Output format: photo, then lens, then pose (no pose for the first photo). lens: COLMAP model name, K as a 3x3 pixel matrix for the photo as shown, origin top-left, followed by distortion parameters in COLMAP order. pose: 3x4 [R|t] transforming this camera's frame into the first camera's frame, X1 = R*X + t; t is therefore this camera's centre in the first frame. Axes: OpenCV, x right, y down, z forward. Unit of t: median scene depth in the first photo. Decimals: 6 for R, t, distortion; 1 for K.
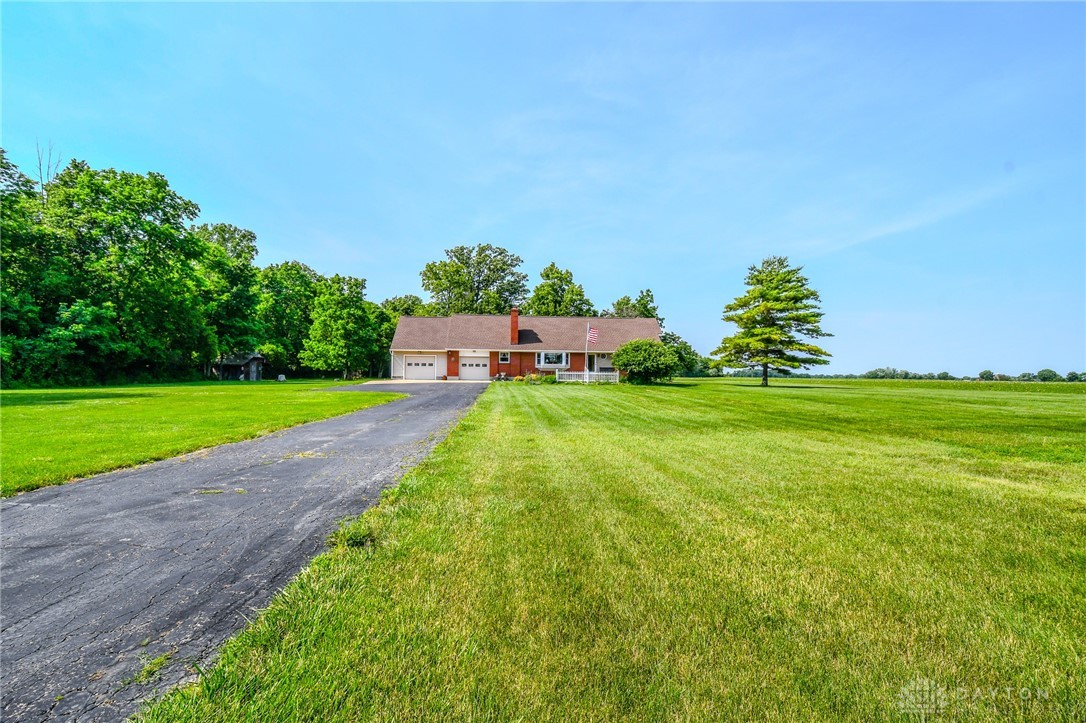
lens RADIAL K [[479.7, 0, 538.6], [0, 479.7, 365.9], [0, 0, 1]] dist [0.022427, -0.027090]
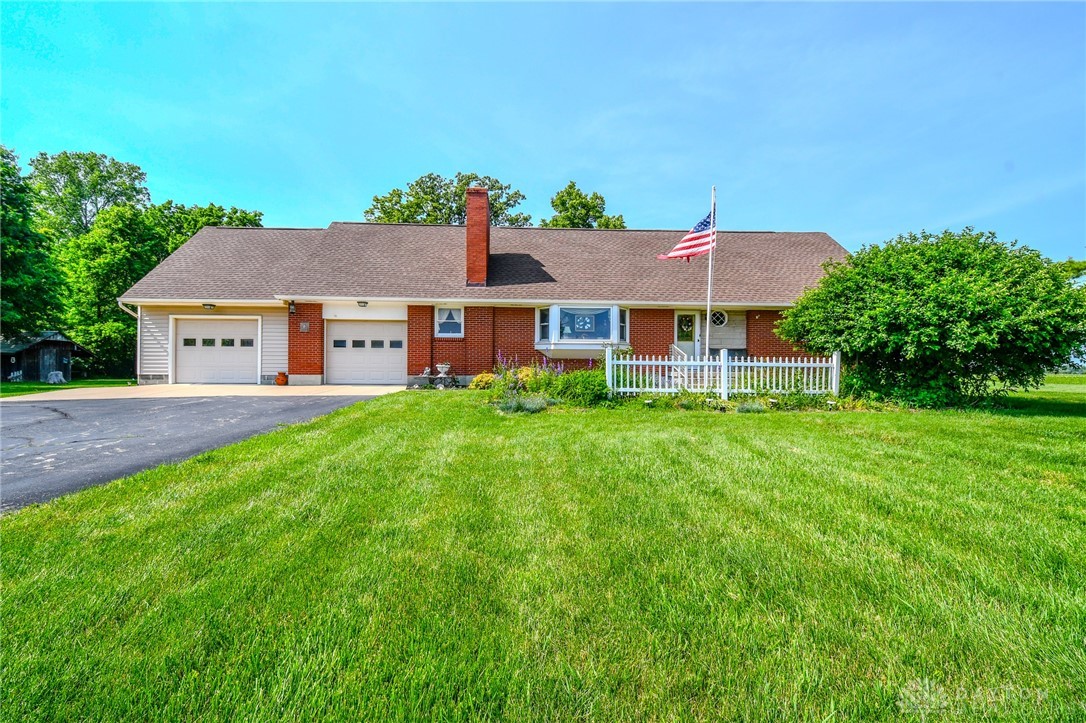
lens RADIAL K [[479.7, 0, 538.6], [0, 479.7, 365.9], [0, 0, 1]] dist [0.022427, -0.027090]
pose [[0.999617, -0.004643, -0.027265, 0.005678], [0.004962, 0.999920, 0.011633, 0.011736], [0.027209, -0.011764, 0.999561, 0.641194]]
